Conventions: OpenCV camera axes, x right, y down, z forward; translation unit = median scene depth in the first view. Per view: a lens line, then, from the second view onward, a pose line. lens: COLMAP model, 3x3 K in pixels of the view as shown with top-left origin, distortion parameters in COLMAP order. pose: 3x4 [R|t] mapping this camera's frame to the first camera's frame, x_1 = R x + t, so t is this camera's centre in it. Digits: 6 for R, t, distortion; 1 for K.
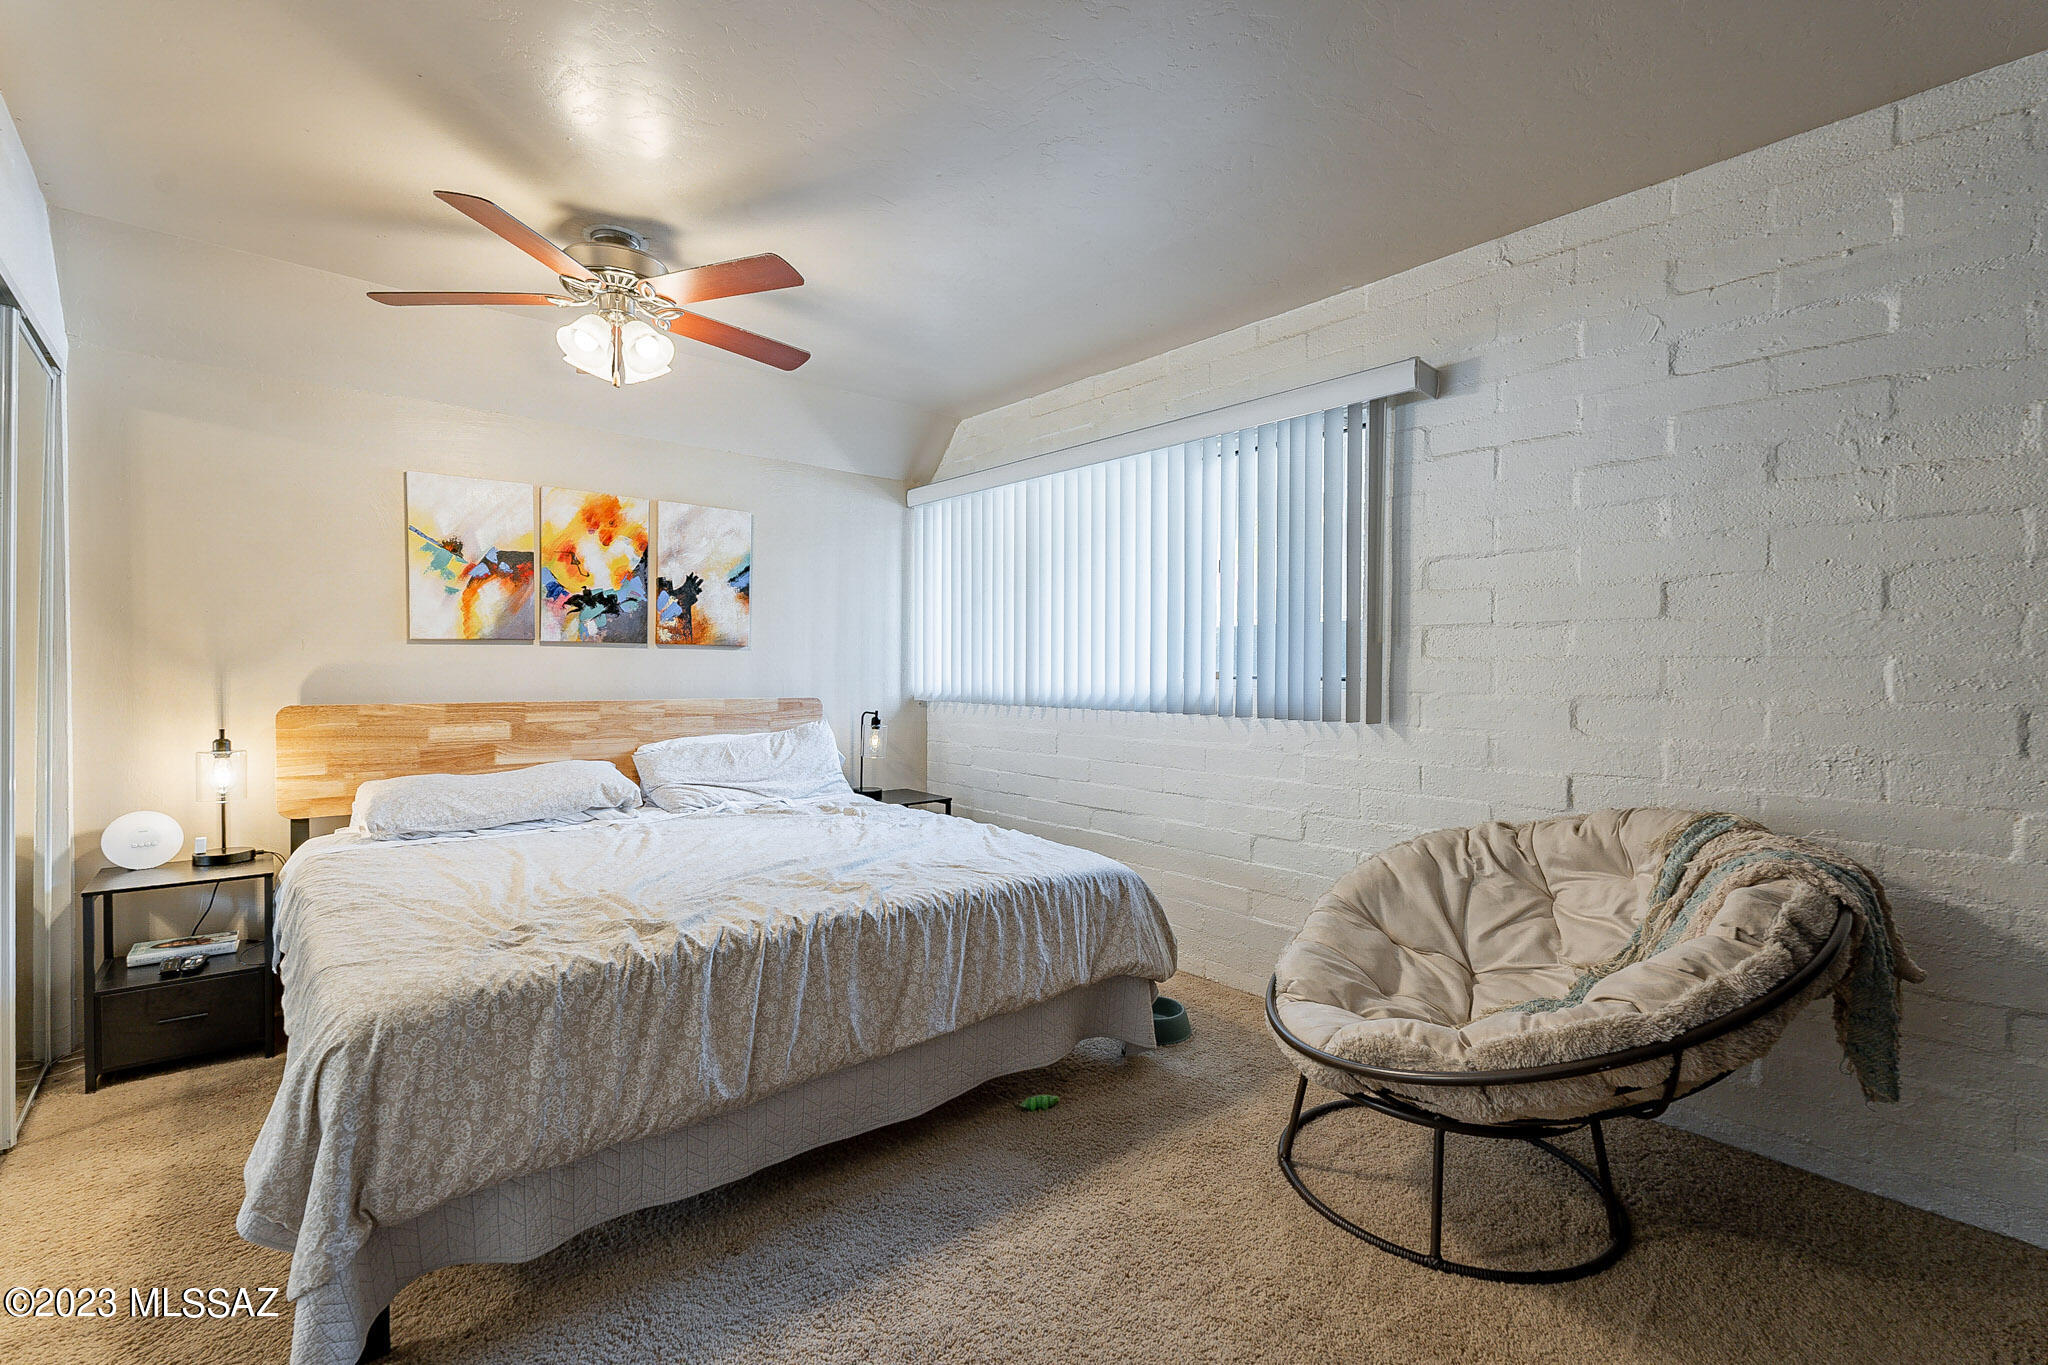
lens RADIAL K [[906.9, 0, 1012.0], [0, 906.9, 678.3], [0, 0, 1]] dist [-0.001547, 0.000025]
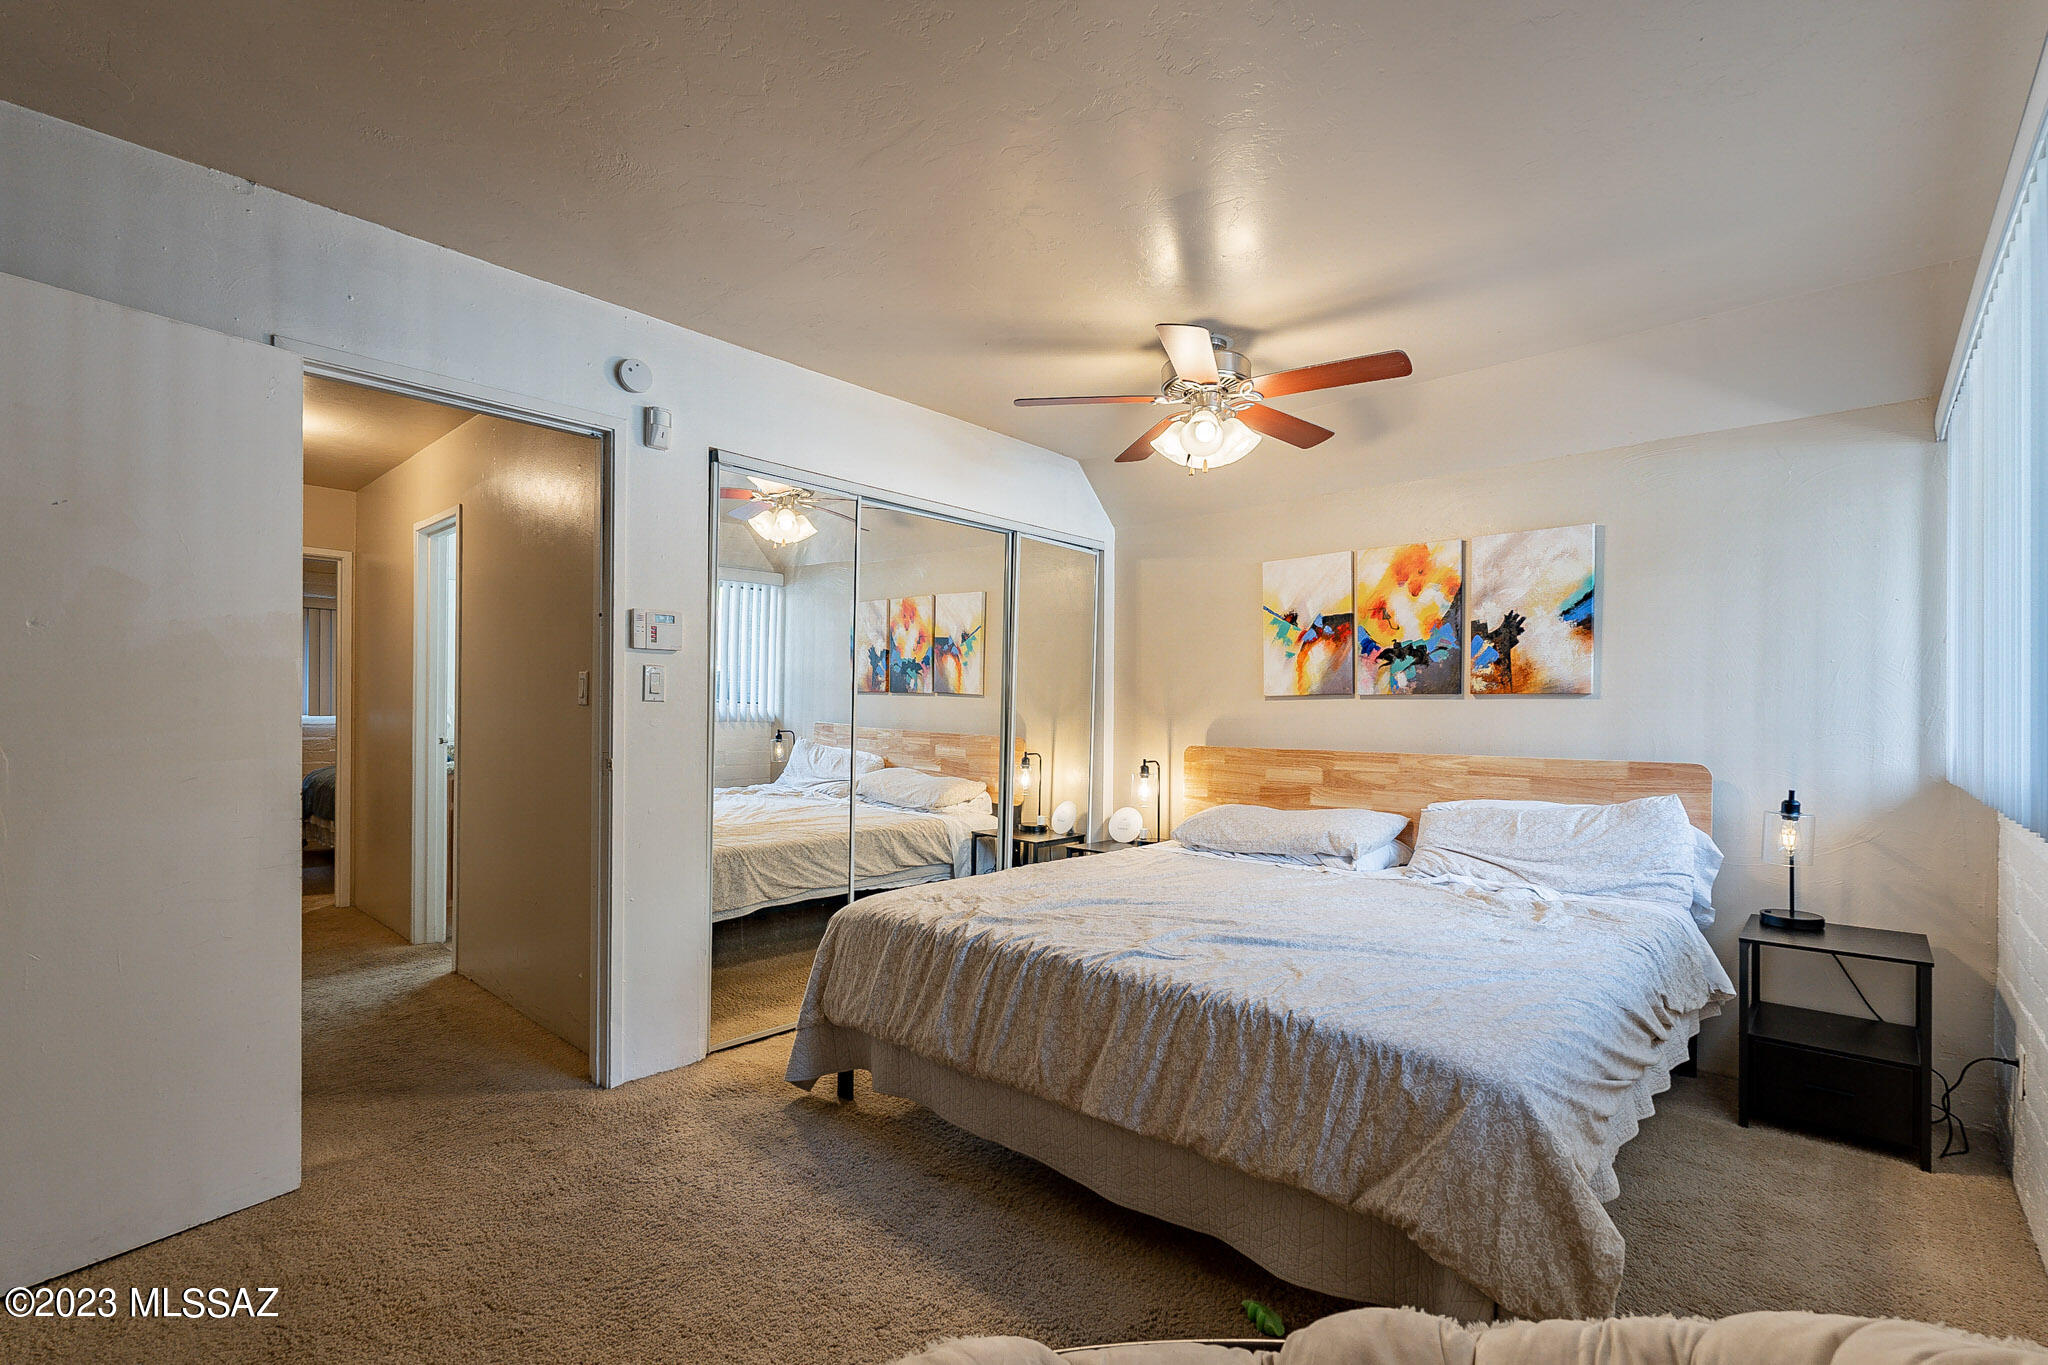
lens RADIAL K [[906.9, 0, 1012.0], [0, 906.9, 678.3], [0, 0, 1]] dist [-0.001547, 0.000025]
pose [[0.117417, -0.042260, -0.992183, 0.485733], [-0.015521, 0.998894, -0.044383, -0.006422], [0.992961, 0.020611, 0.116631, 0.459243]]
